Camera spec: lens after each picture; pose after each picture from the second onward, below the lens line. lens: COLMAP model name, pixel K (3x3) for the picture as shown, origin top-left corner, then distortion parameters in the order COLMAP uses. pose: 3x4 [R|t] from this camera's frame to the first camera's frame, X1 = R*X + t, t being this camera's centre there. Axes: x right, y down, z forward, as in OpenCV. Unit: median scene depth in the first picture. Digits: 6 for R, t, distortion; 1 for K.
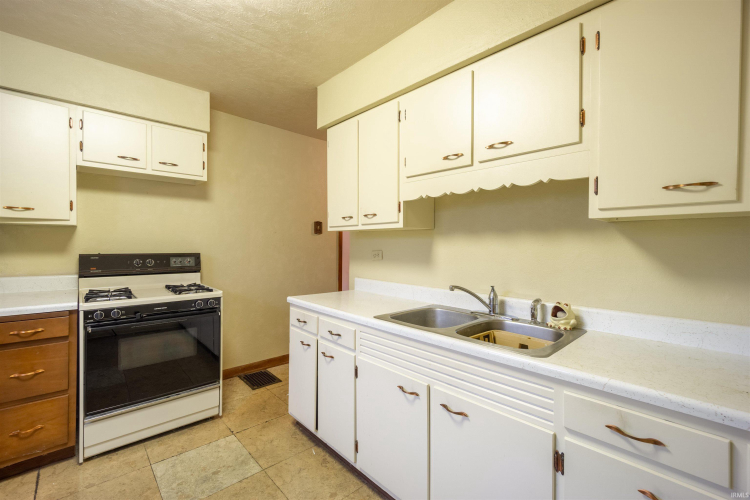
lens RADIAL K [[327.8, 0, 364.5], [0, 327.8, 246.4], [0, 0, 1]] dist [-0.003123, 0.002210]
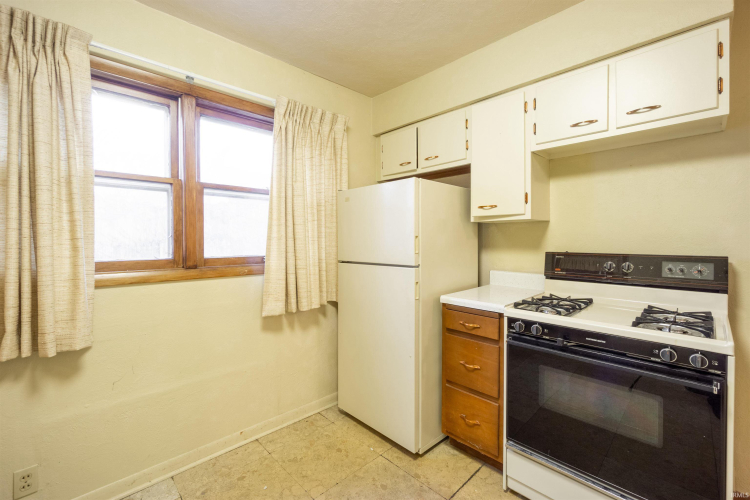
lens RADIAL K [[327.8, 0, 378.9], [0, 327.8, 243.3], [0, 0, 1]] dist [-0.003123, 0.002210]
pose [[0.049409, 0.003214, -0.998773, -0.009076], [-0.008680, 0.999958, 0.002789, 0.002713], [0.998741, 0.008531, 0.049435, 0.620073]]
